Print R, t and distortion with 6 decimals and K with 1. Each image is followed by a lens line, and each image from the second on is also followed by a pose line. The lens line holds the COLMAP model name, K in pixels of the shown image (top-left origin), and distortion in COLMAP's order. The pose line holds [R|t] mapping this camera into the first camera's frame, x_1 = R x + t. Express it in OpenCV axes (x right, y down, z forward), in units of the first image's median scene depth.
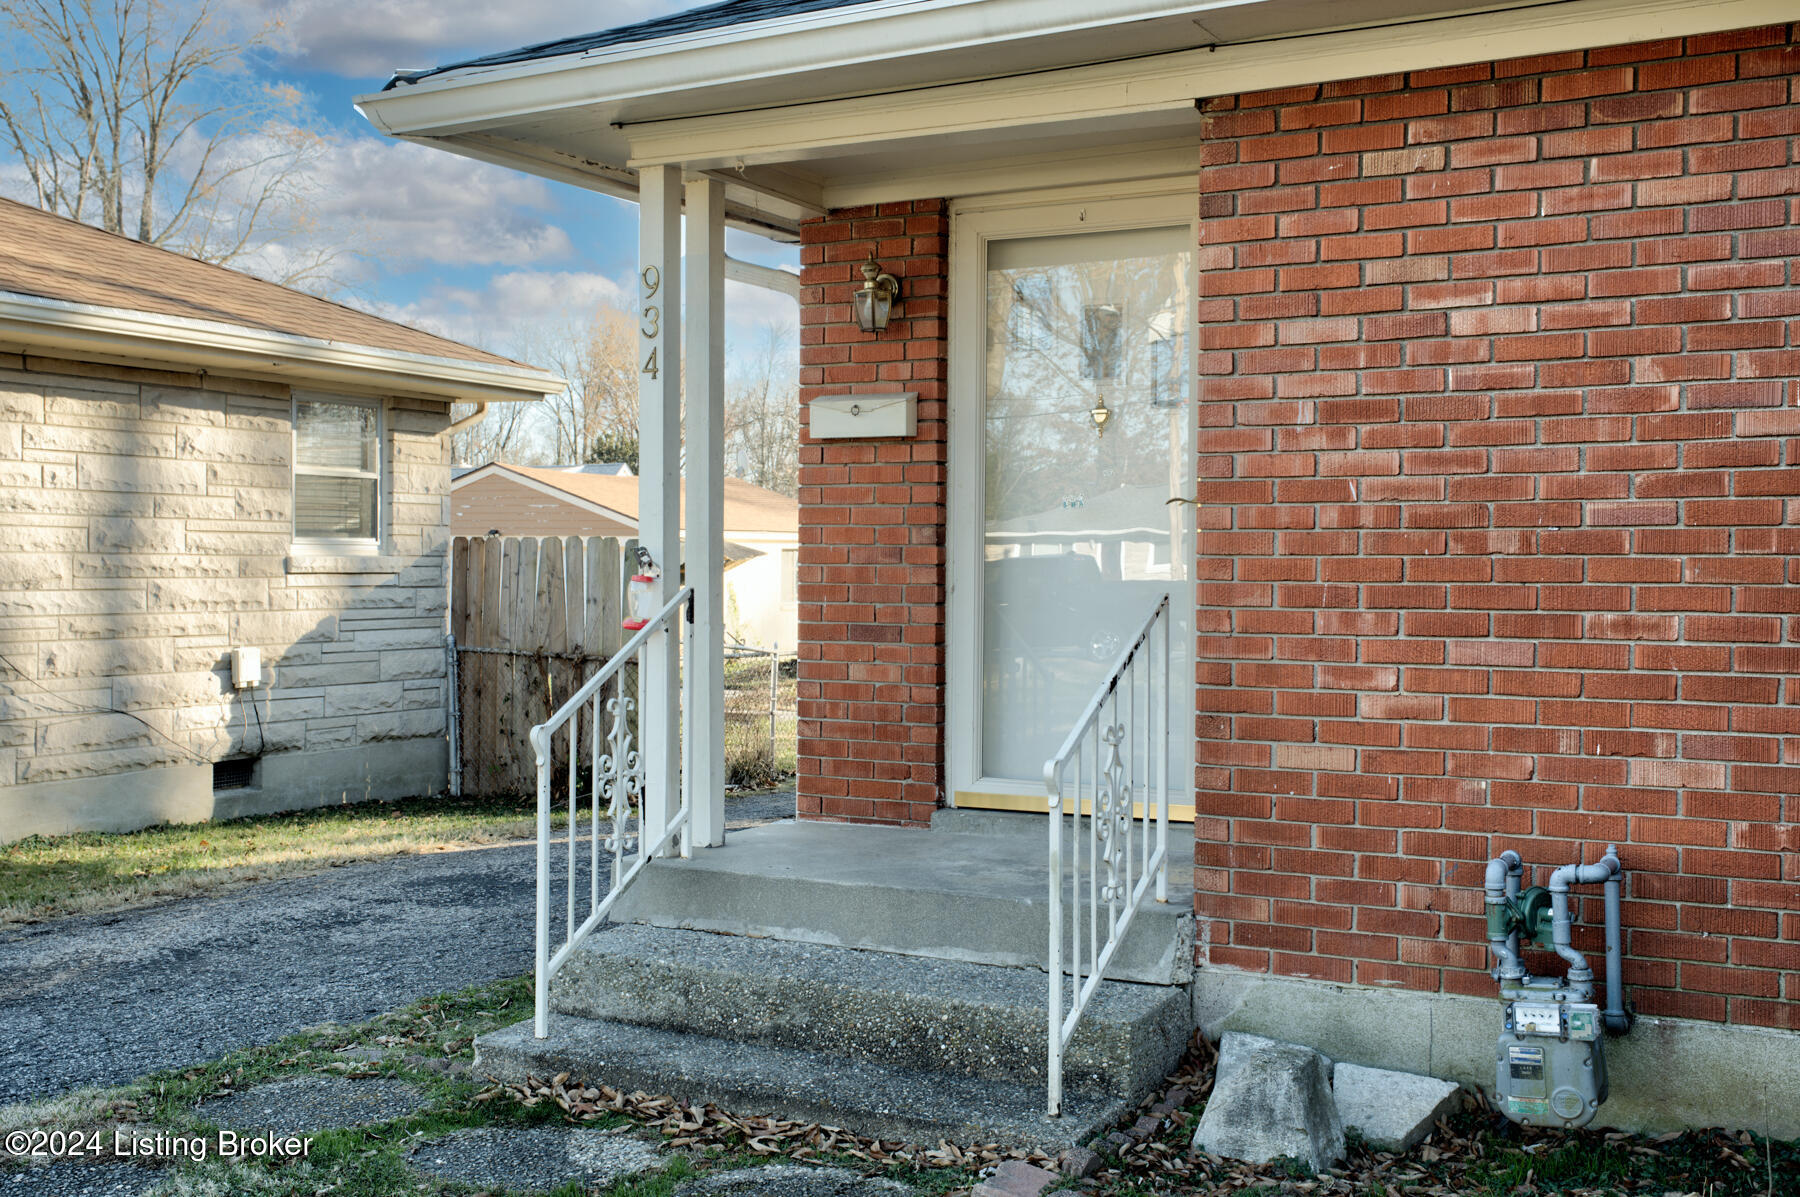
lens RADIAL K [[1896.6, 0, 891.7], [0, 1896.6, 584.8], [0, 0, 1]] dist [-0.014275, 0.000000]
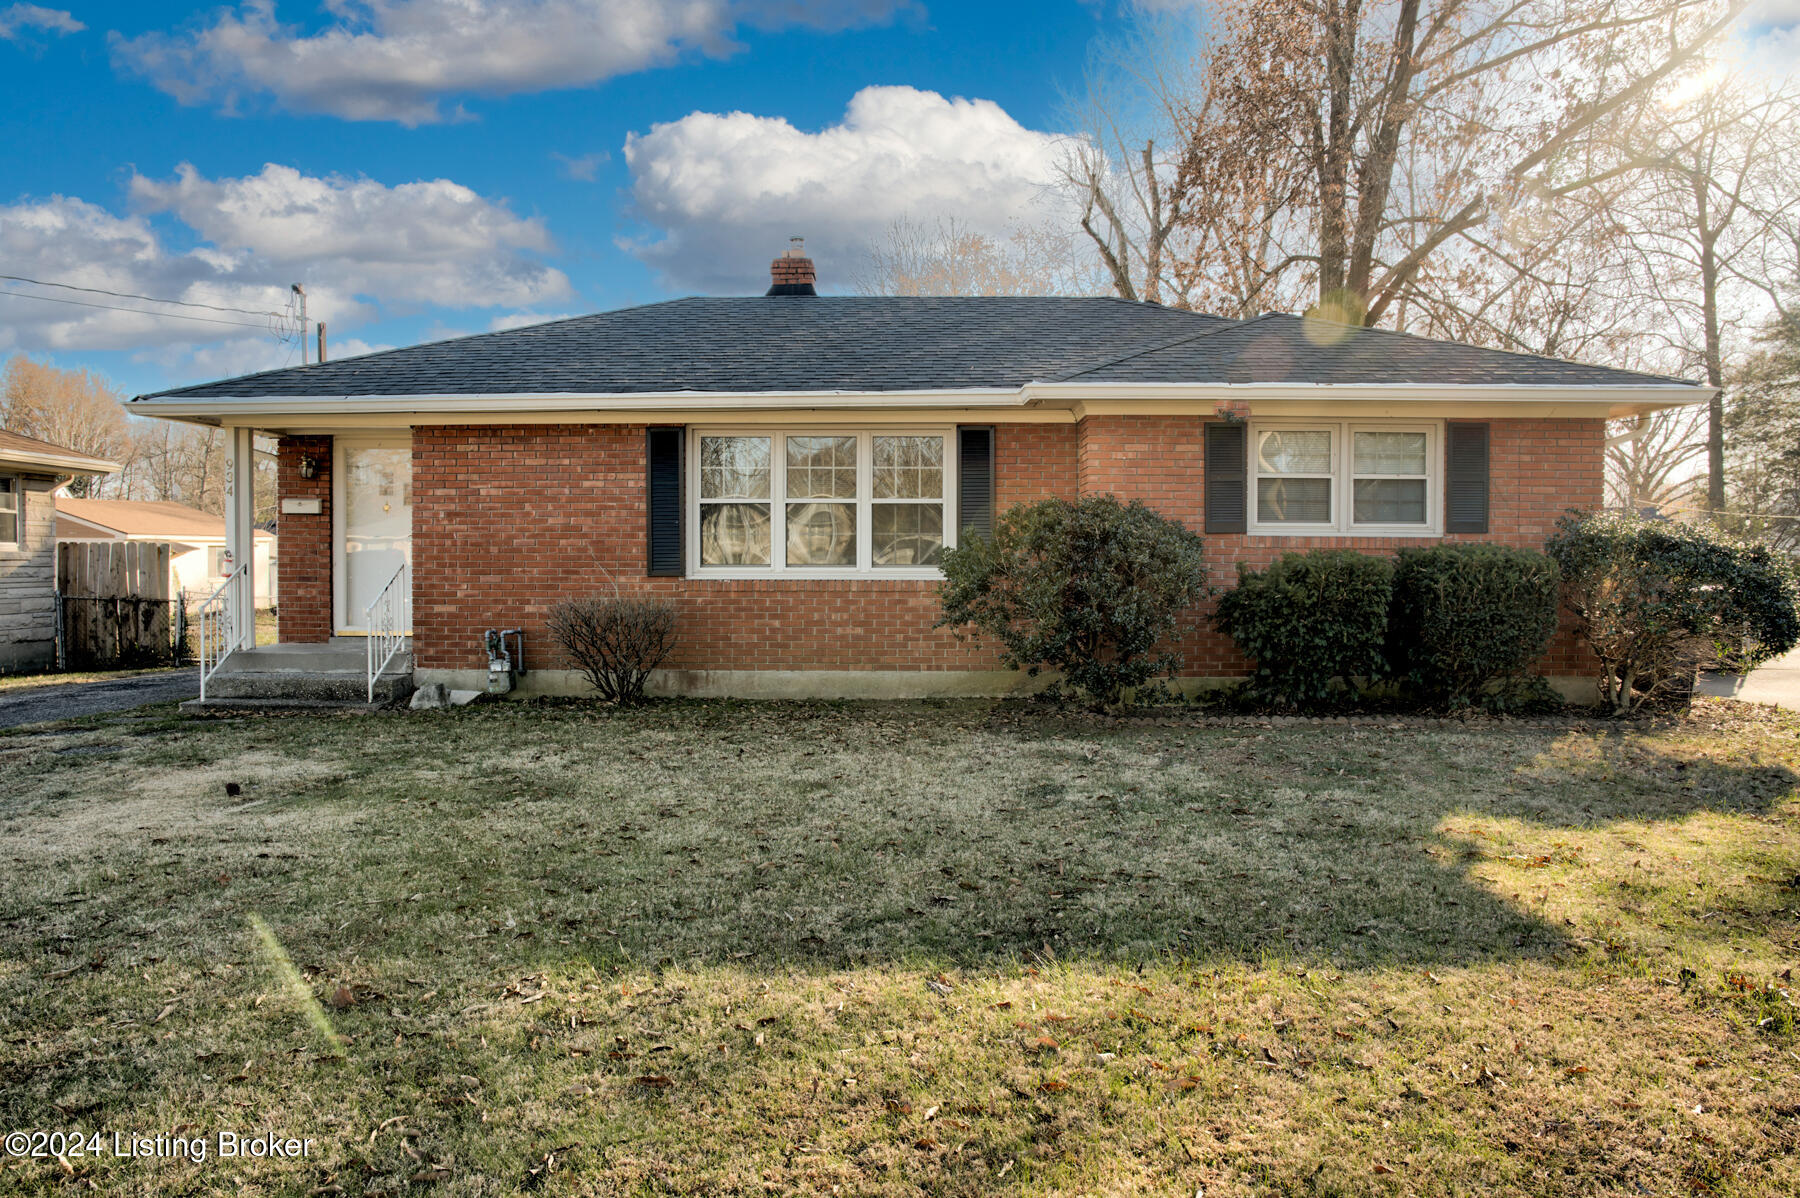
lens RADIAL K [[1246.6, 0, 909.0], [0, 1246.6, 593.7], [0, 0, 1]] dist [-0.069108, 0.058460]
pose [[0.885472, -0.013959, 0.464482, -0.039609], [0.004104, 0.999745, 0.022222, 0.005480], [-0.464674, -0.017770, 0.885304, -0.653985]]
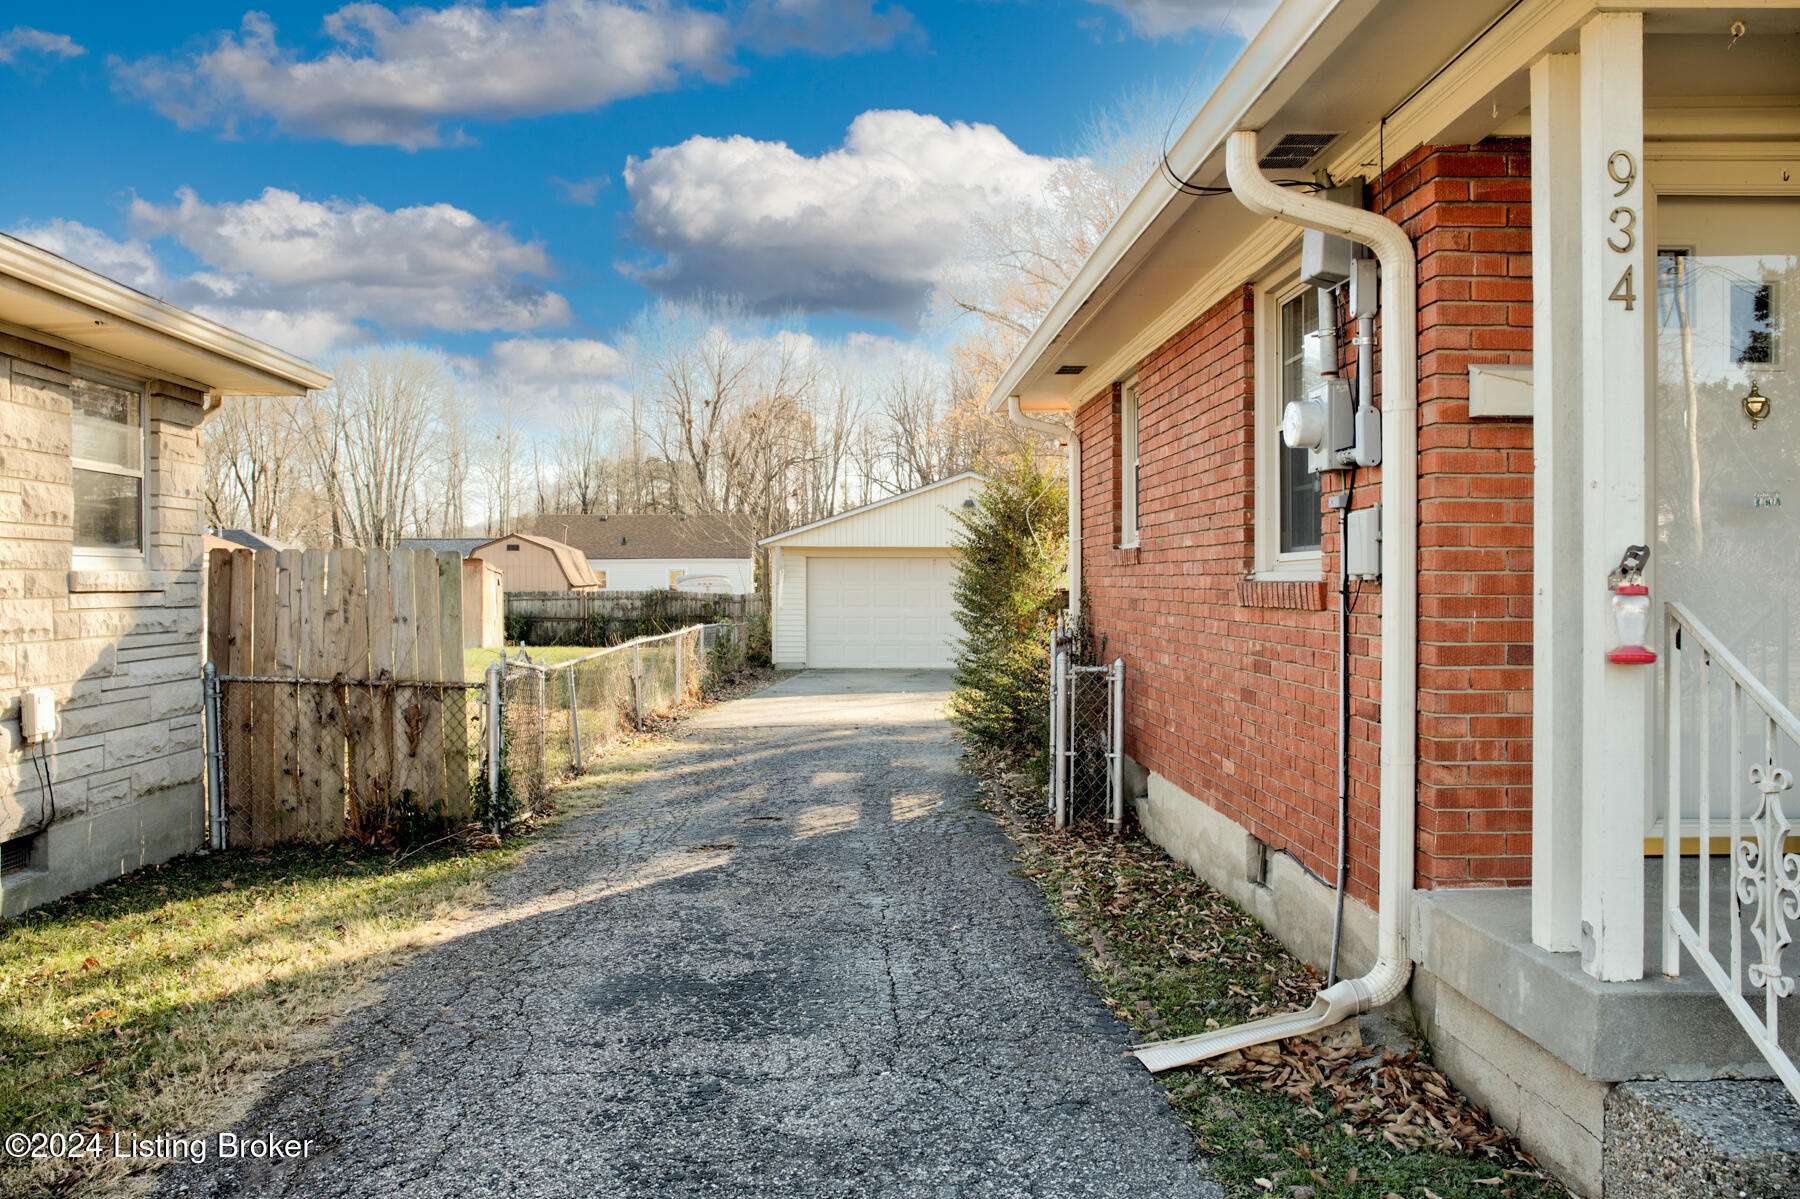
lens RADIAL K [[1460.4, 0, 892.4], [0, 1460.4, 602.2], [0, 0, 1]] dist [-0.034367, 0.011178]
pose [[0.884698, -0.012719, 0.465992, -0.301481], [0.010642, 0.999918, 0.007088, -0.002717], [-0.466044, -0.001312, 0.884761, 0.312480]]
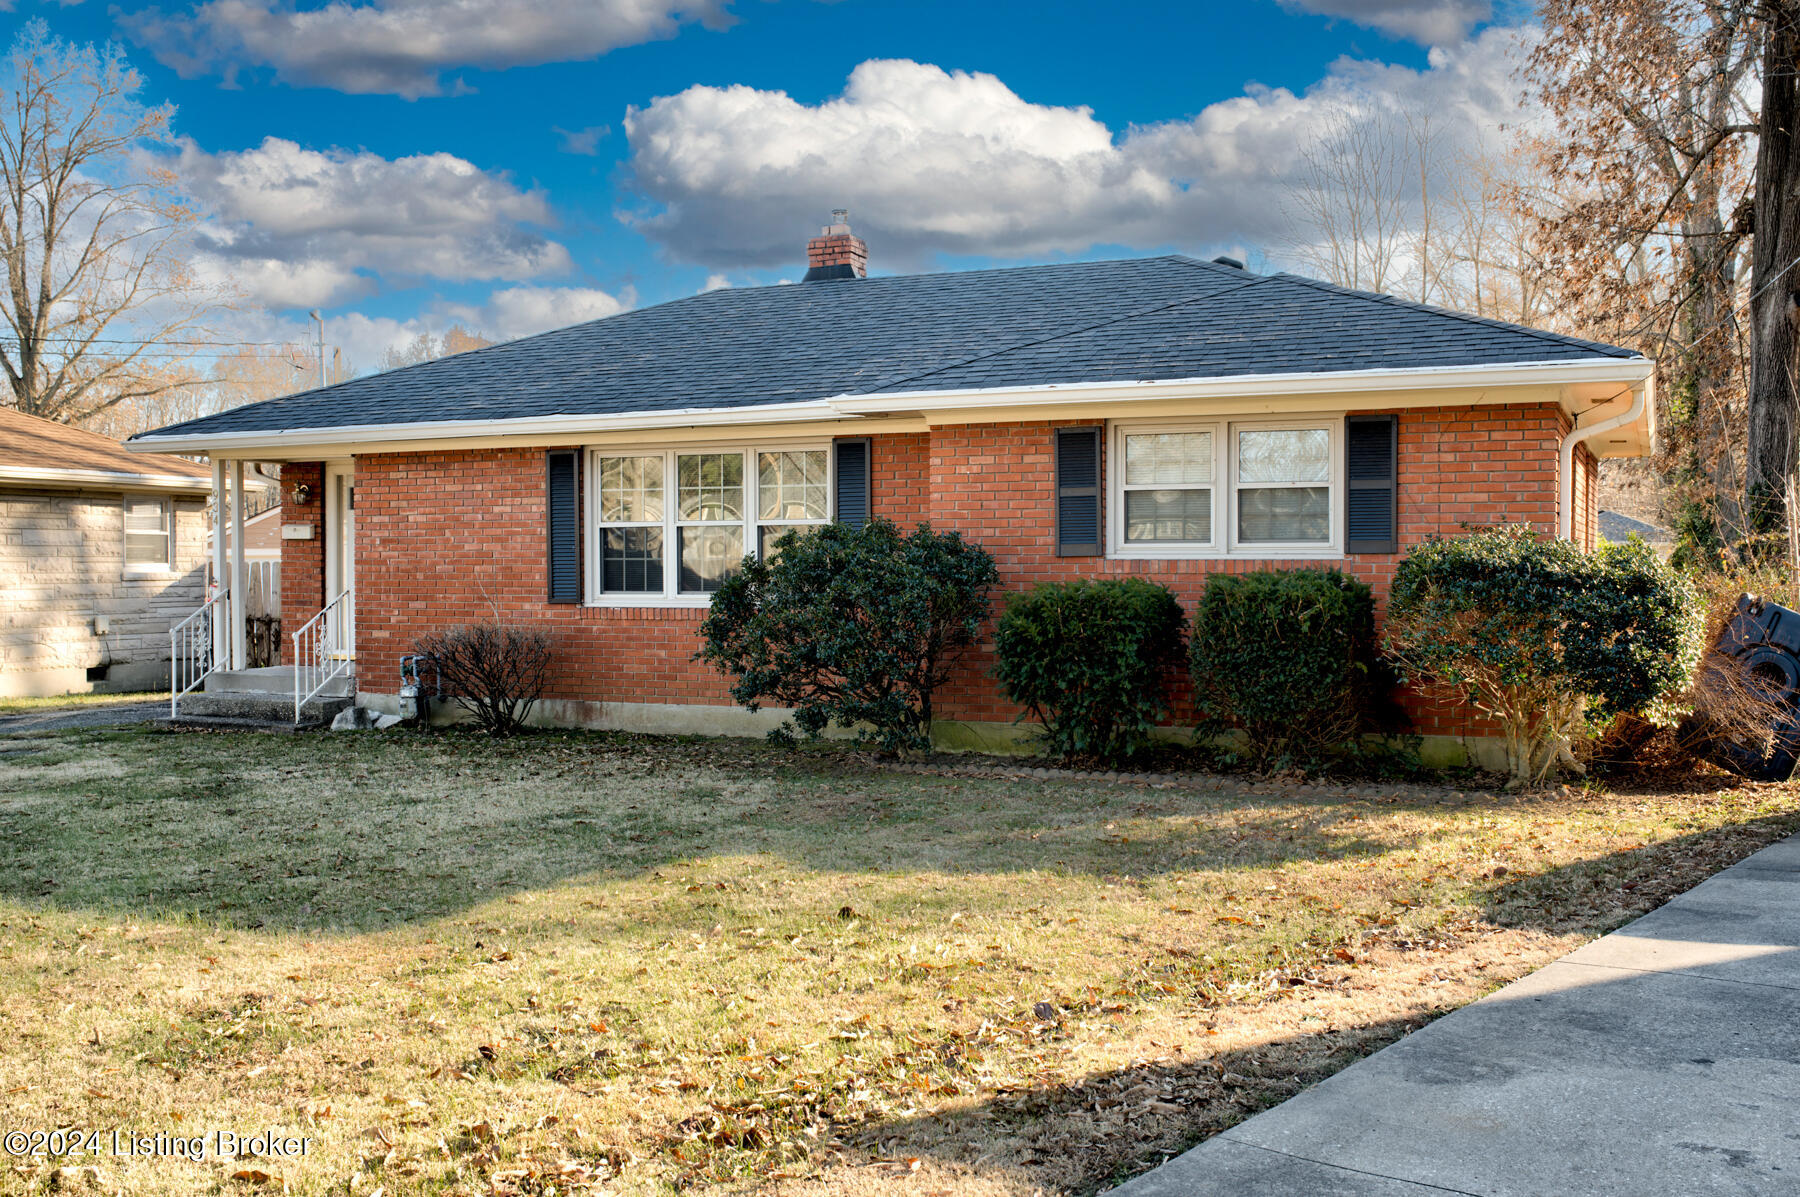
lens RADIAL K [[1755.1, 0, 897.8], [0, 1755.1, 586.3], [0, 0, 1]] dist [-0.021689, 0.000000]
pose [[0.996917, -0.007596, 0.078090, 0.412144], [0.007044, 0.999948, 0.007345, -0.008768], [-0.078142, -0.006772, 0.996919, -1.067613]]
